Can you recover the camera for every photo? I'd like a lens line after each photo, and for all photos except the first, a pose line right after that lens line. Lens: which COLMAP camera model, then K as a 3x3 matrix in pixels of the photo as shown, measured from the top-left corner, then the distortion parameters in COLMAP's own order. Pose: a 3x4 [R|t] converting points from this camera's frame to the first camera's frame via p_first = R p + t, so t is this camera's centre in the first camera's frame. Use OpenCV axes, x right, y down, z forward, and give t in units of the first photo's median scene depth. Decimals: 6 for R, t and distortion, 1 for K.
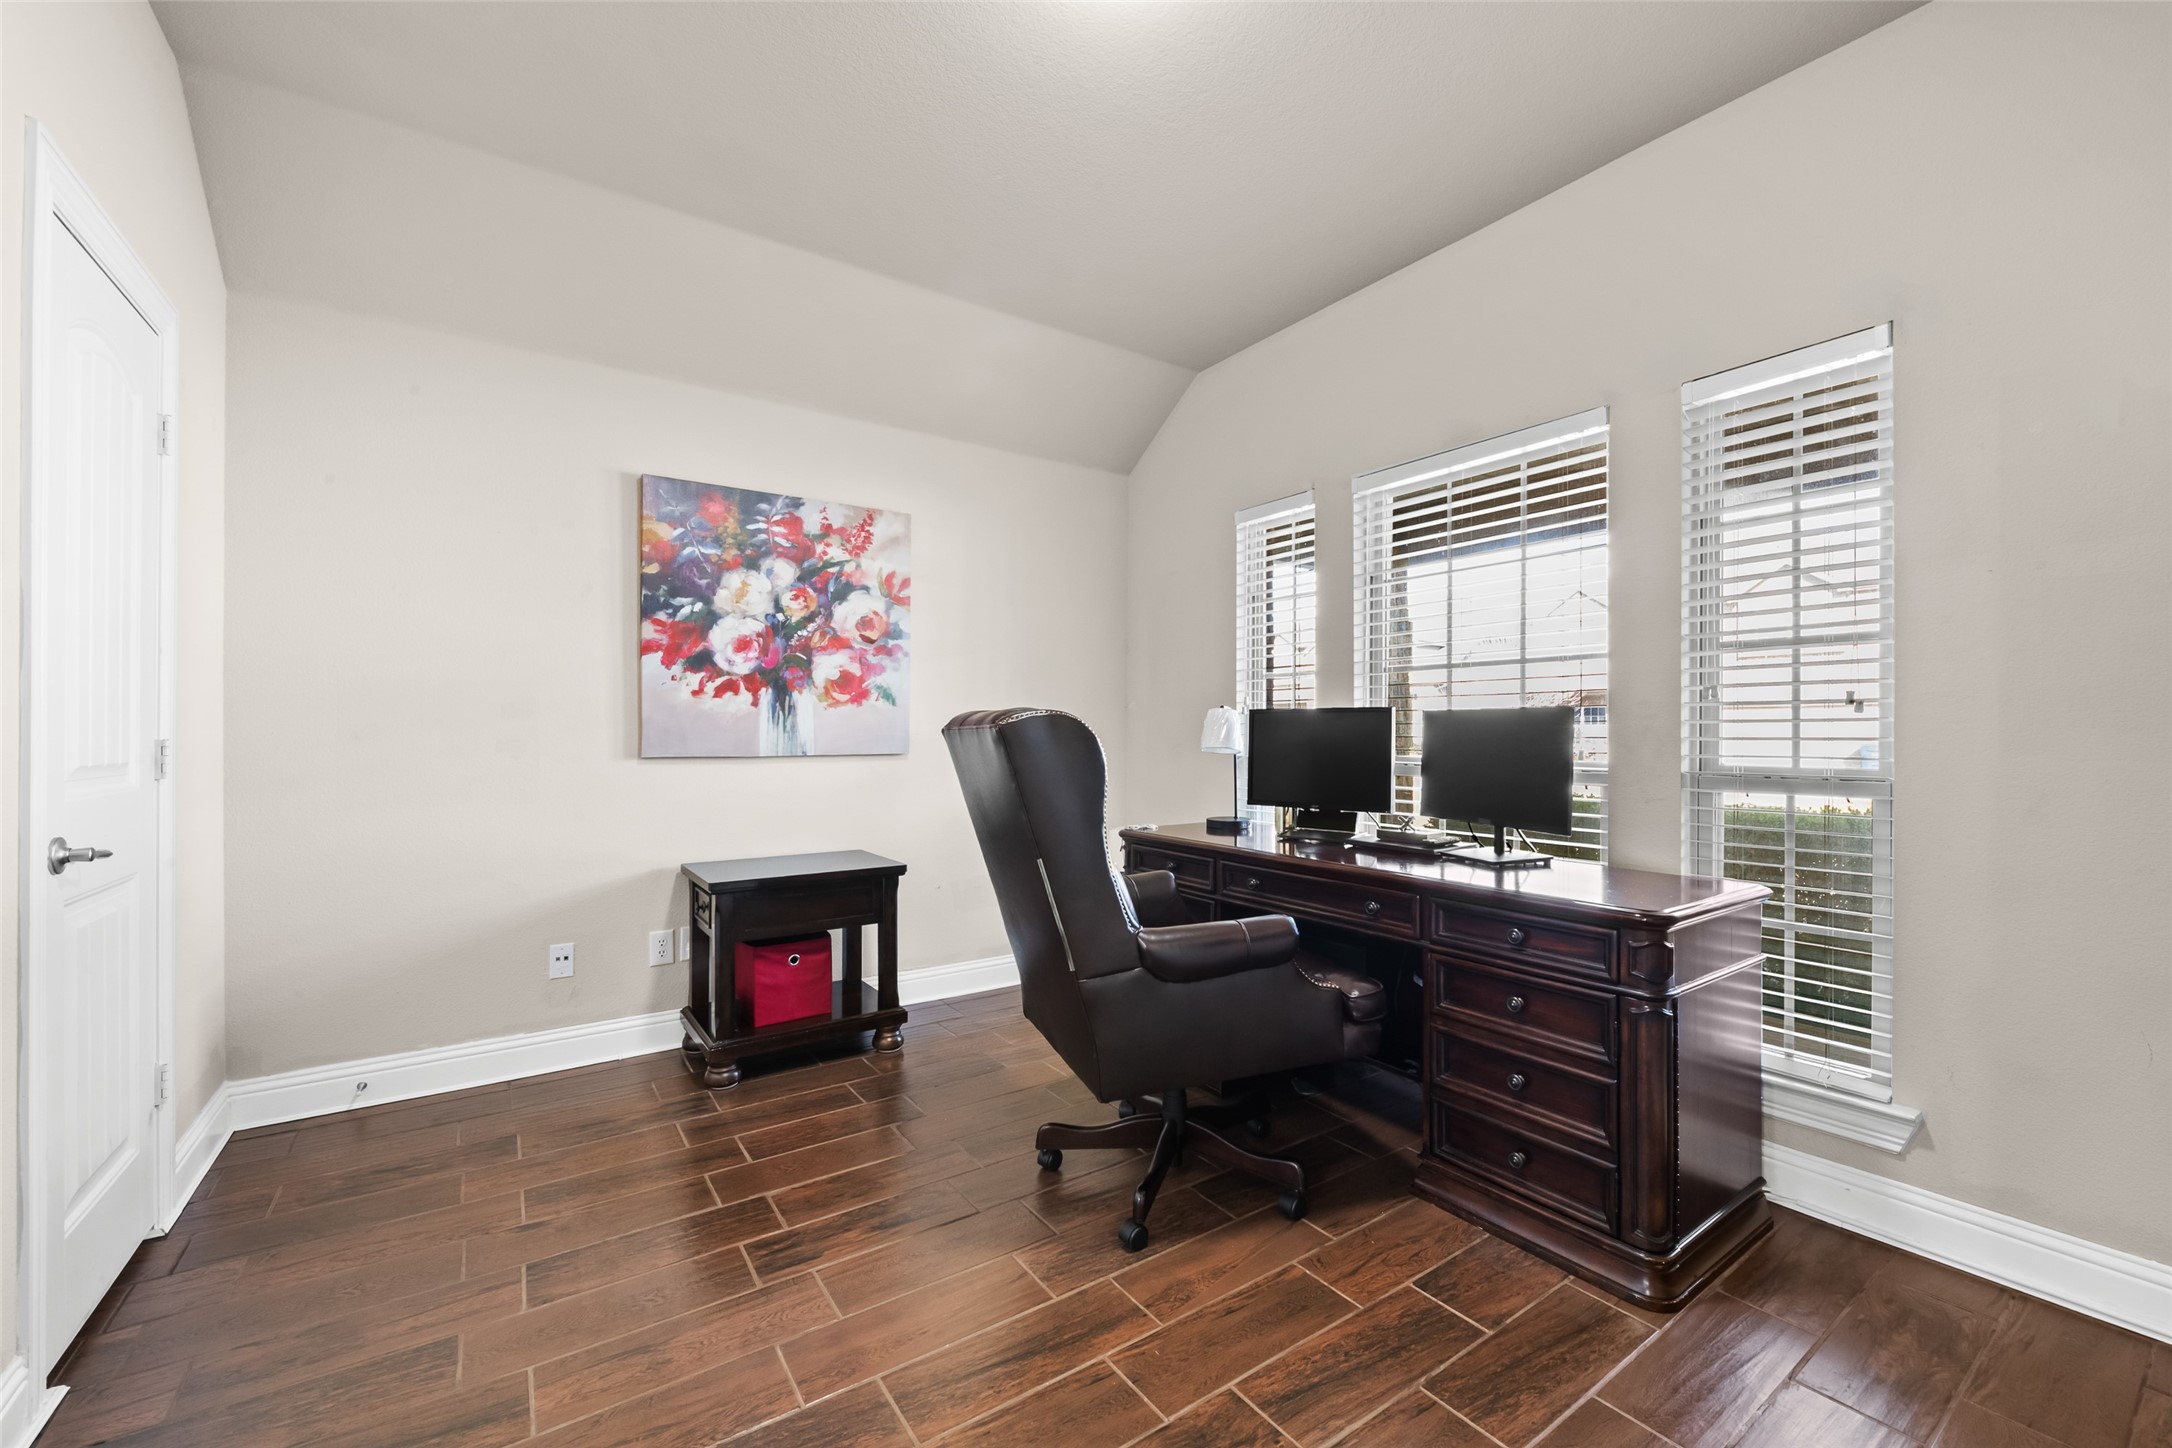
lens RADIAL K [[878.1, 0, 1094.6], [0, 878.1, 727.3], [0, 0, 1]] dist [0.000178, -0.002534]
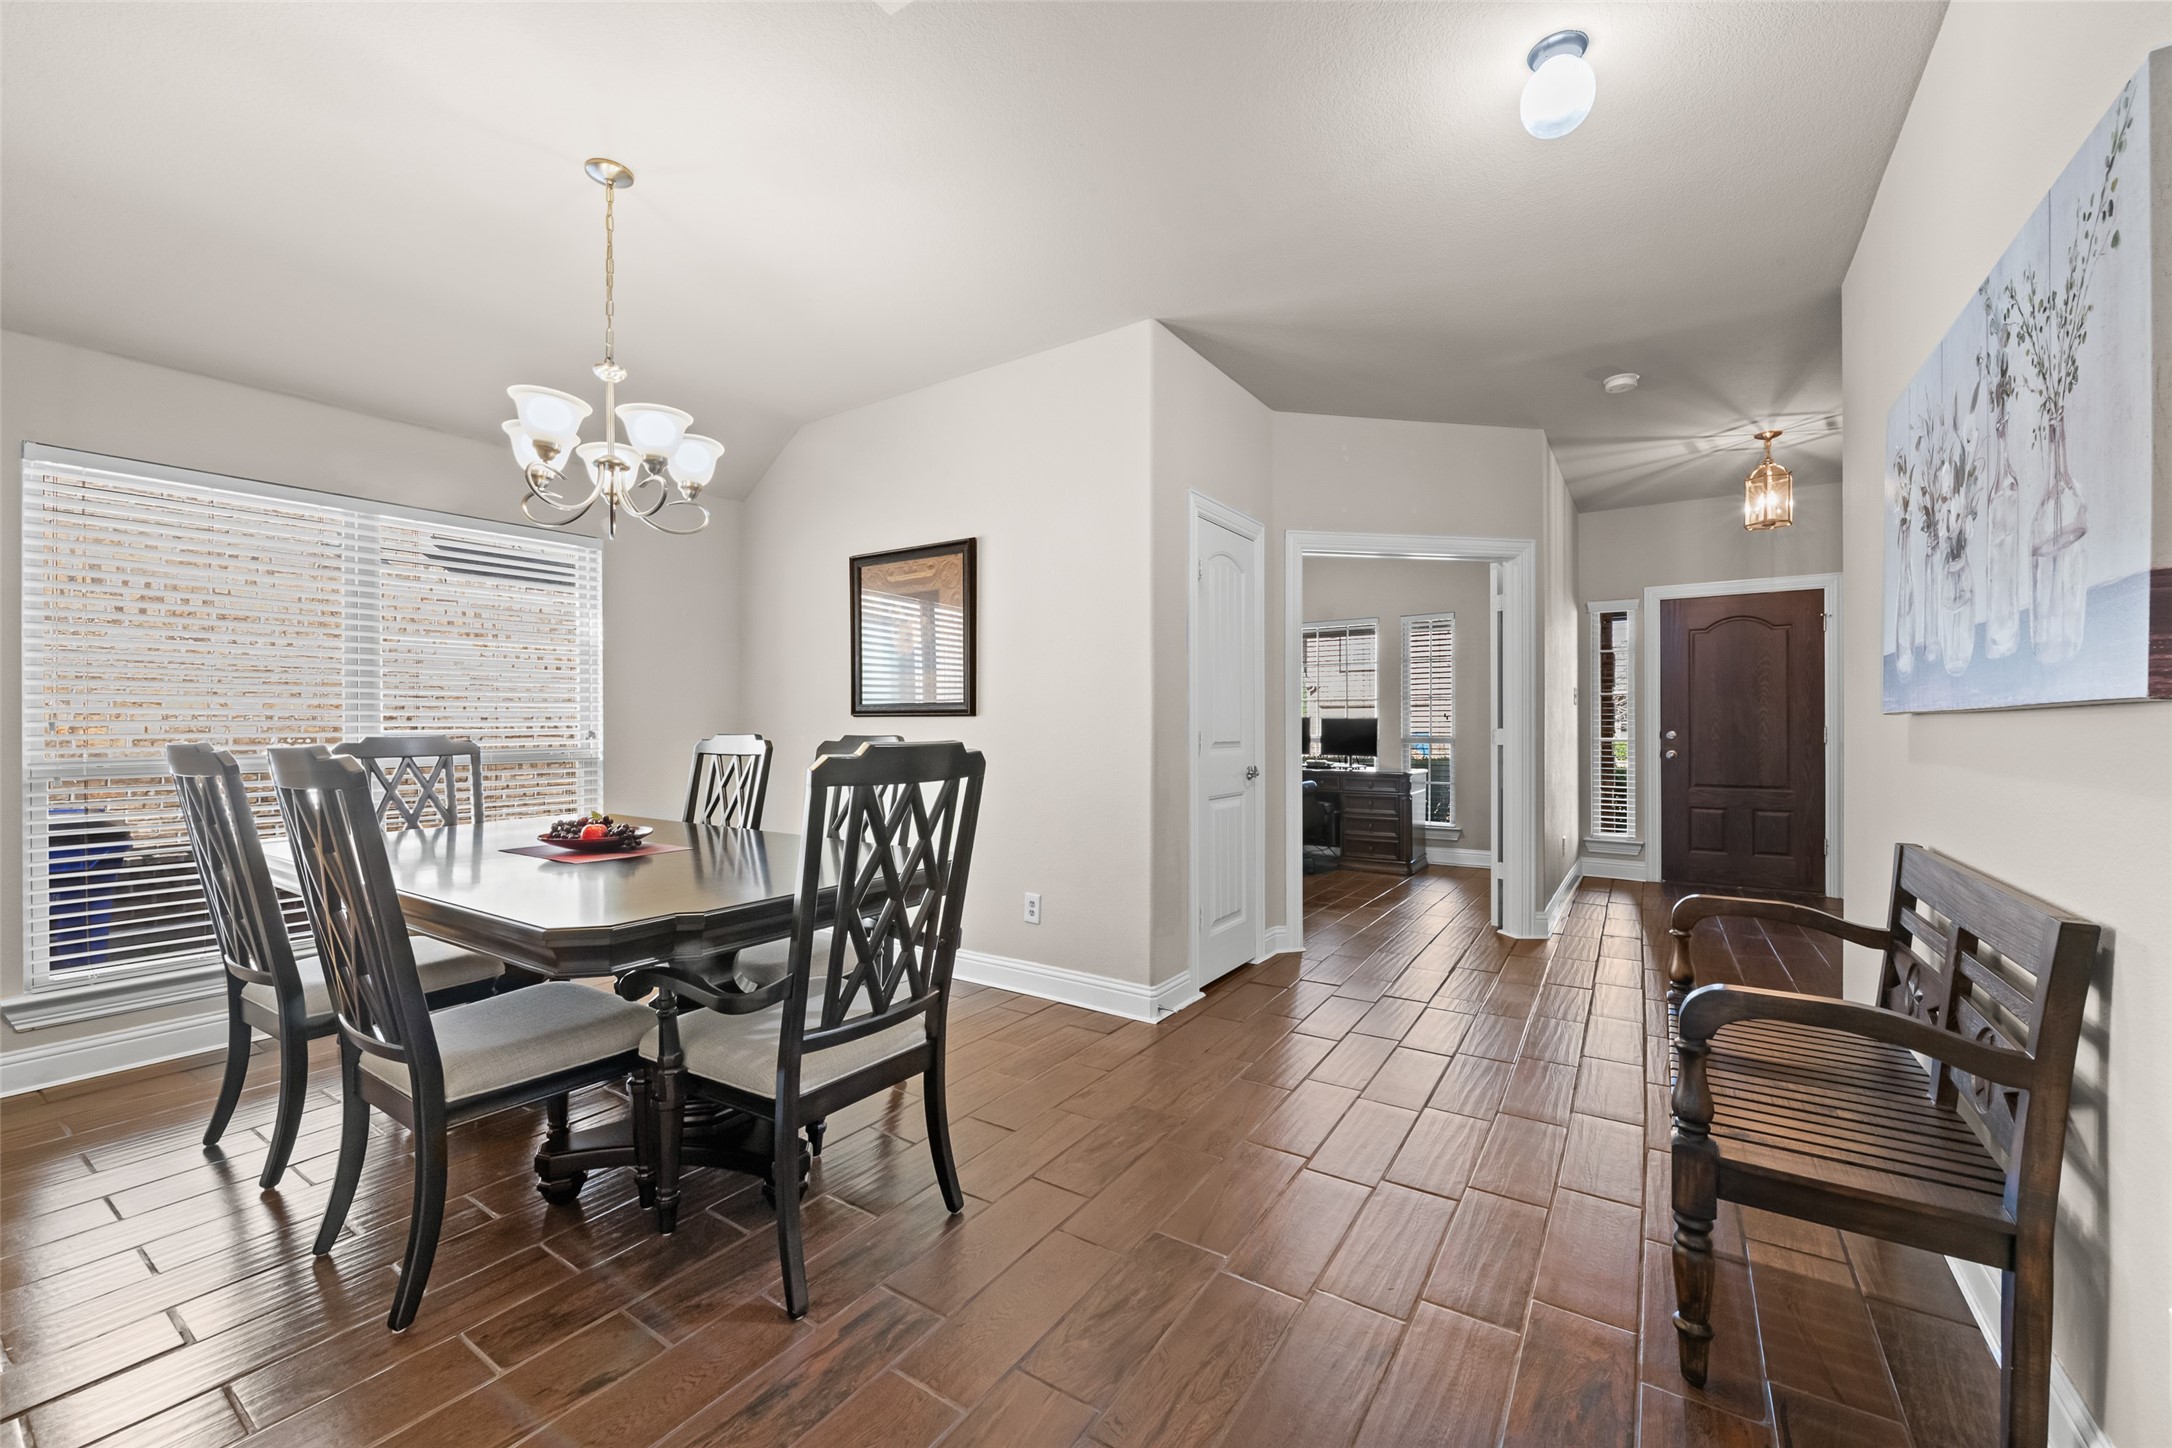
lens RADIAL K [[878.1, 0, 1070.6], [0, 878.1, 723.8], [0, 0, 1]] dist [0.000178, -0.002534]
pose [[0.936638, -0.004444, 0.350272, -1.748969], [0.003515, 0.999988, 0.003289, -0.017488], [-0.350282, -0.001849, 0.936642, -1.742938]]
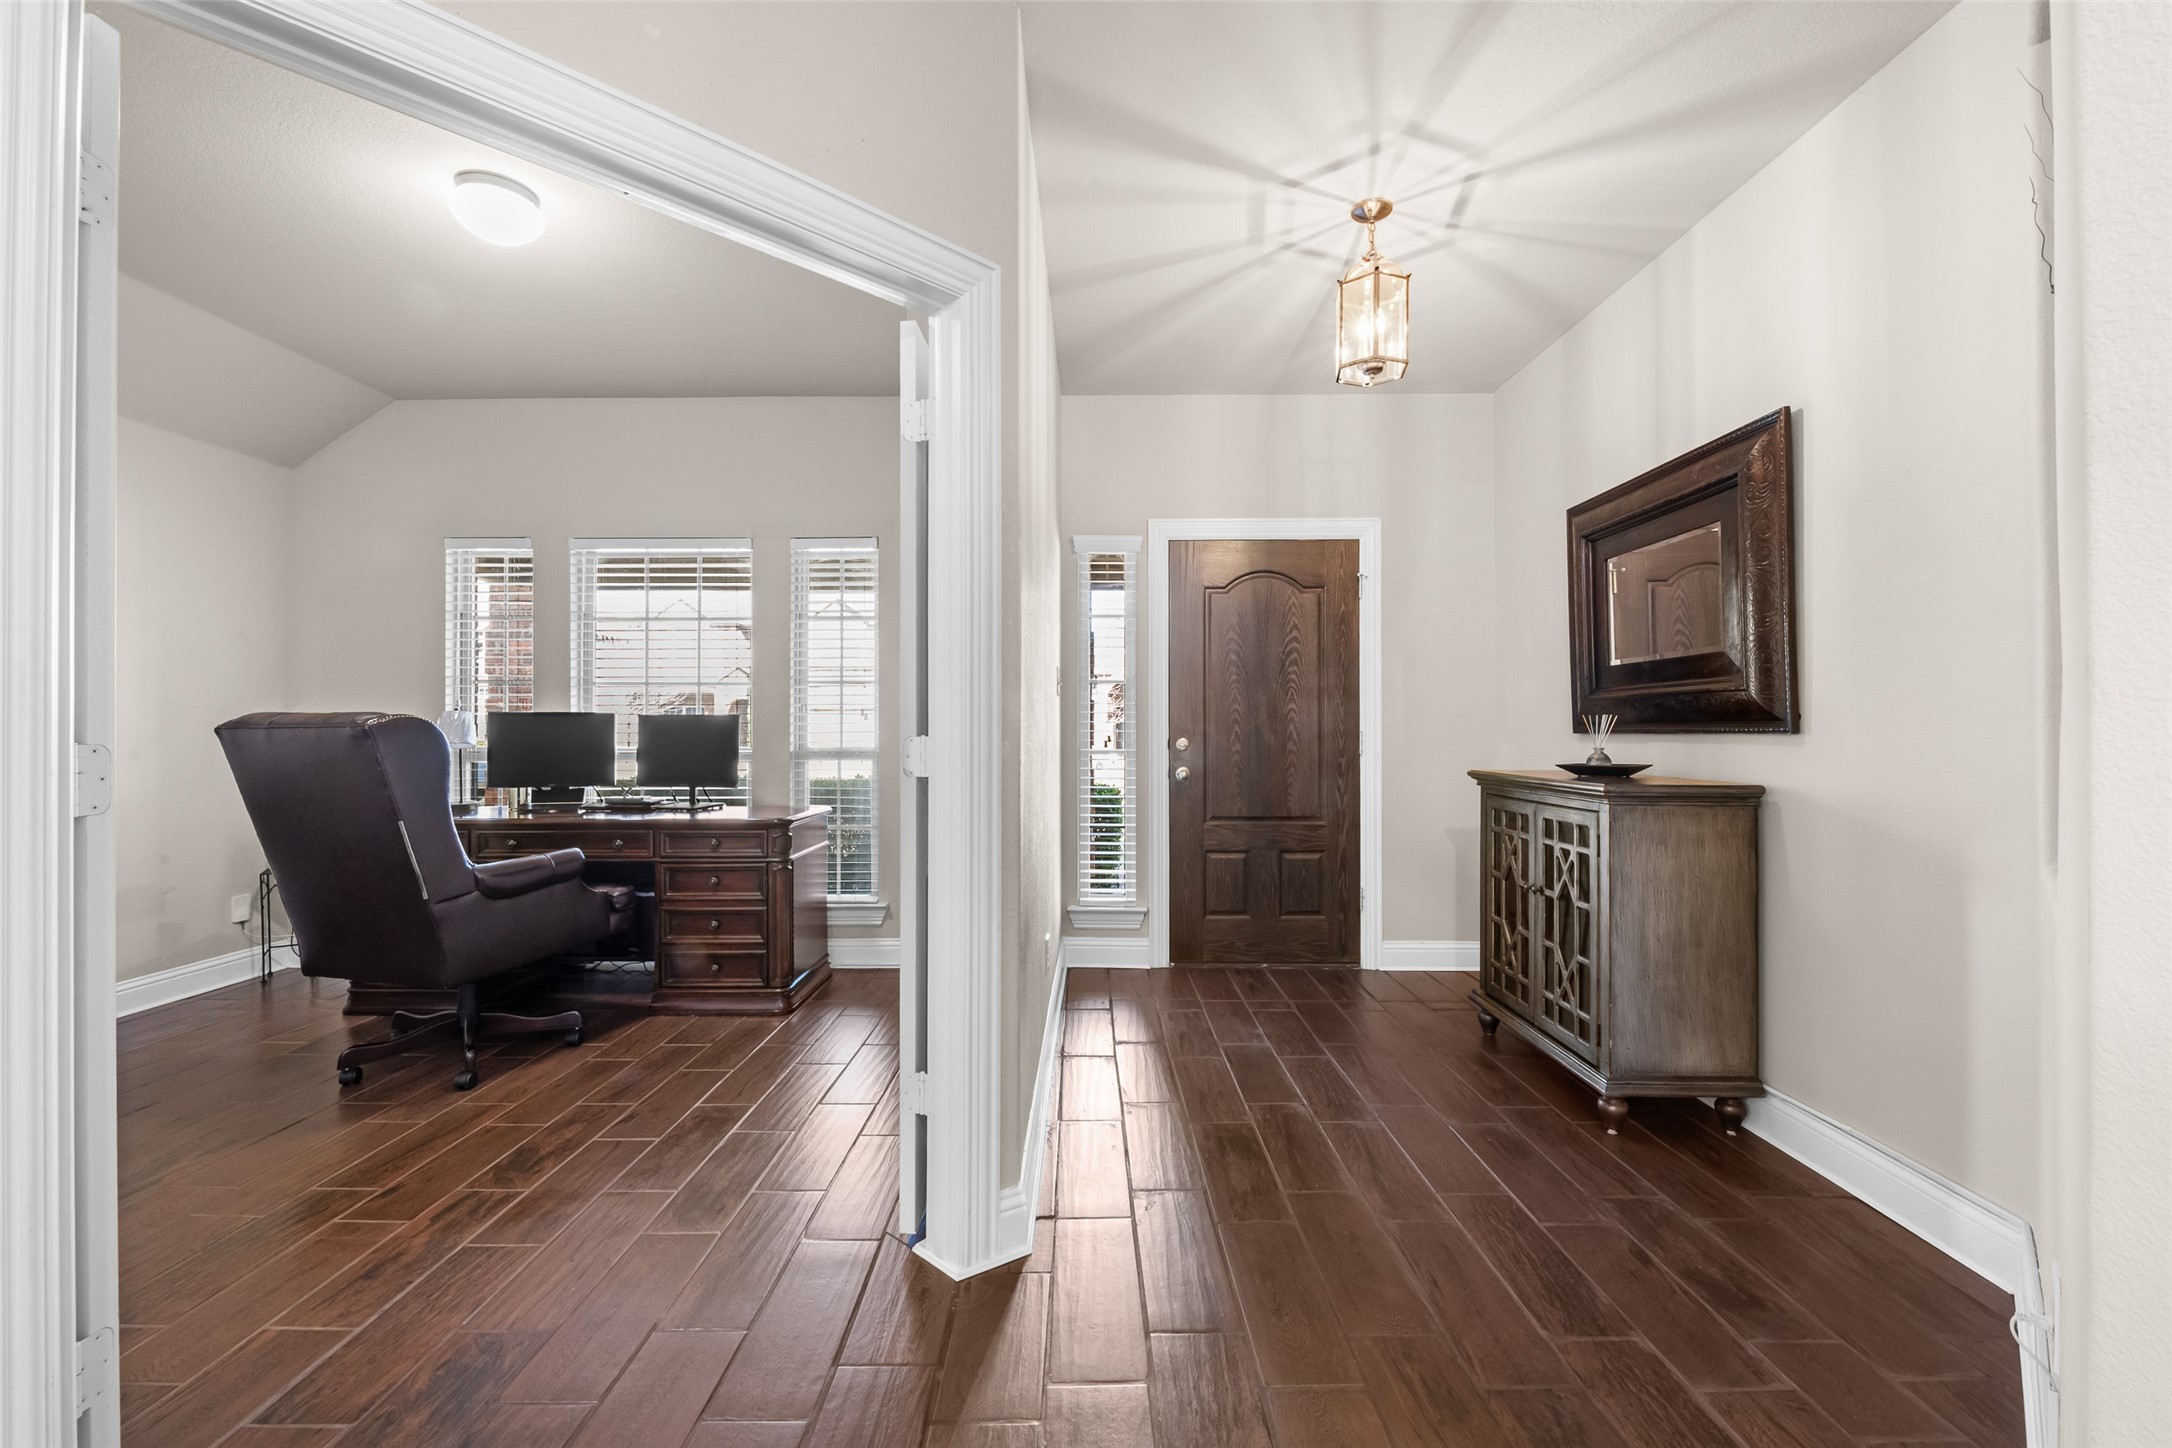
lens RADIAL K [[878.1, 0, 1088.4], [0, 878.1, 724.4], [0, 0, 1]] dist [0.000178, -0.002534]
pose [[0.584627, 0.000237, 0.811302, -0.494671], [-0.000941, 0.999999, 0.000386, -0.006153], [-0.811301, -0.000989, 0.584627, -0.626392]]
